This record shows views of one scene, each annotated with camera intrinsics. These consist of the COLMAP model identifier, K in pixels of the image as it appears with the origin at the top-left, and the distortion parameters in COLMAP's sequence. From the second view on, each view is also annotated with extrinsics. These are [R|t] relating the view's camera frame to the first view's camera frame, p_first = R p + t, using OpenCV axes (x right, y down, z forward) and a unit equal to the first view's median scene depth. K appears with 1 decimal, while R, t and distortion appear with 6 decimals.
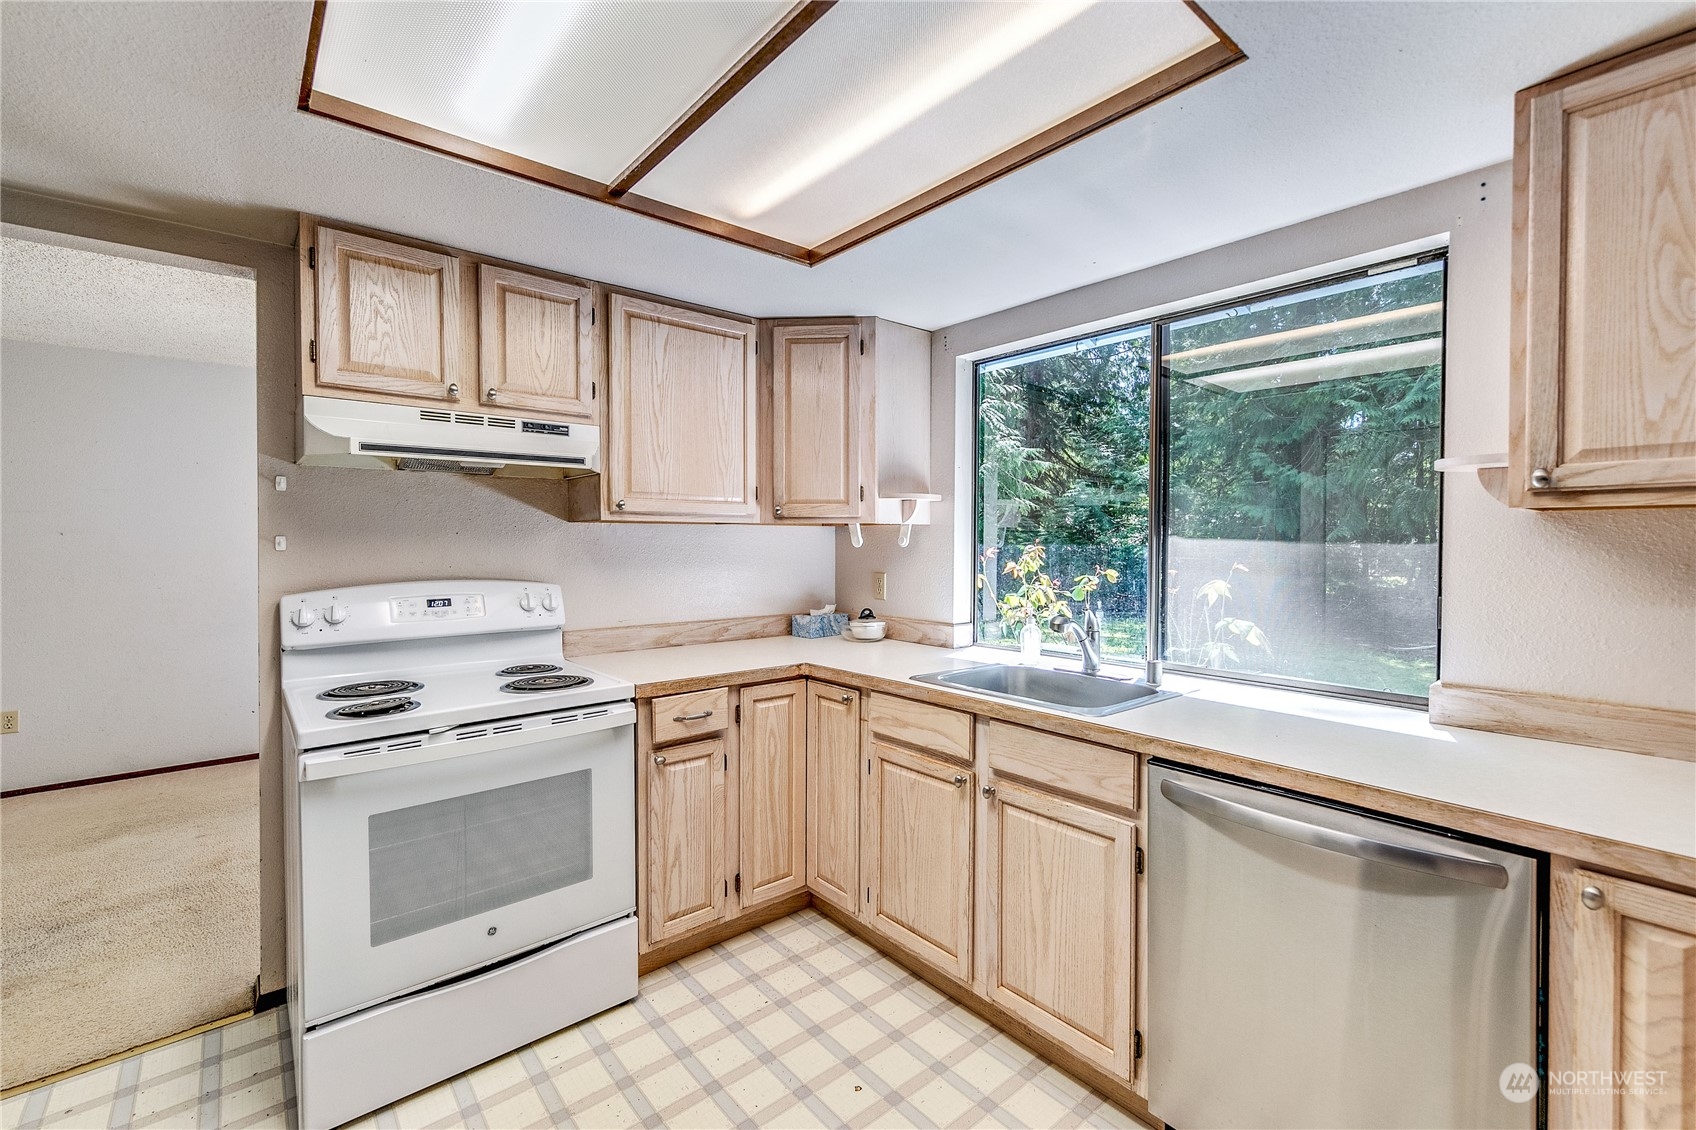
lens RADIAL K [[713.4, 0, 848.8], [0, 713.4, 554.6], [0, 0, 1]] dist [-0.000463, 0.000154]
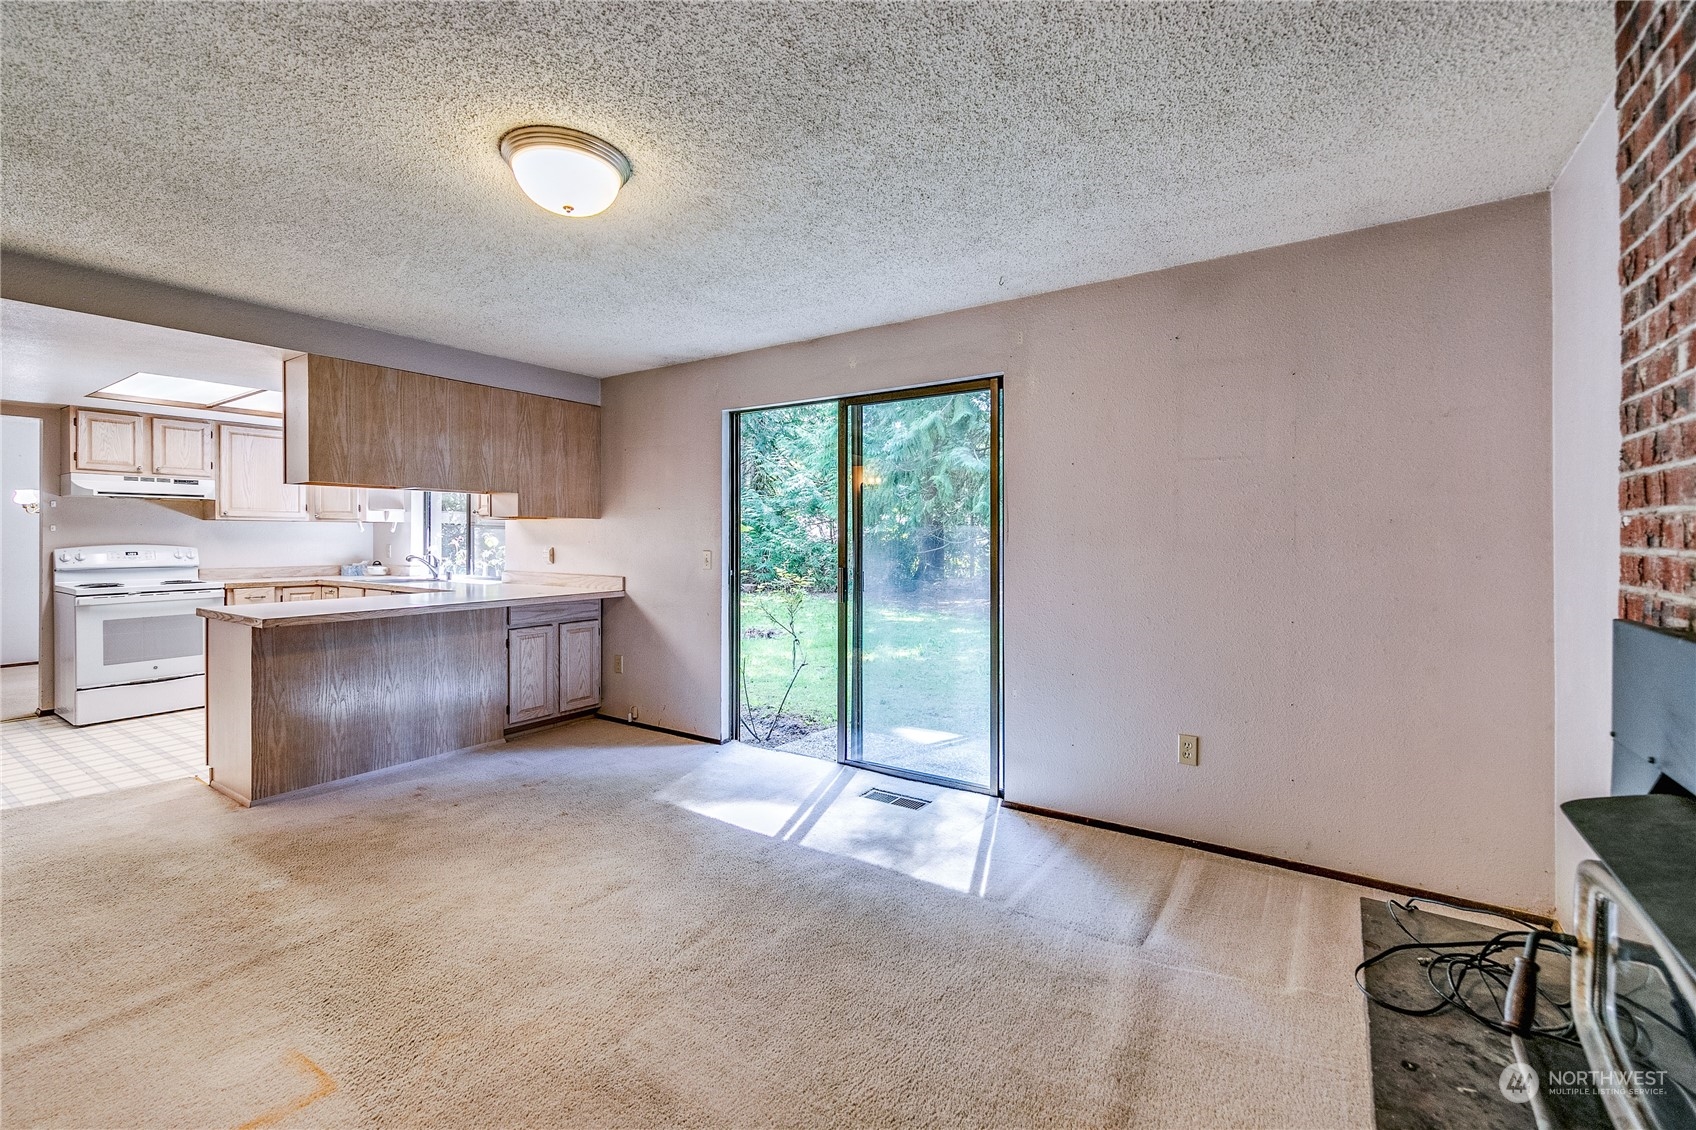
lens RADIAL K [[713.4, 0, 849.8], [0, 713.4, 543.3], [0, 0, 1]] dist [-0.000463, 0.000154]
pose [[0.961424, -0.002235, 0.275063, 1.178164], [0.006481, 0.999873, -0.014531, 0.090643], [-0.274996, 0.015753, 0.961316, -2.134465]]
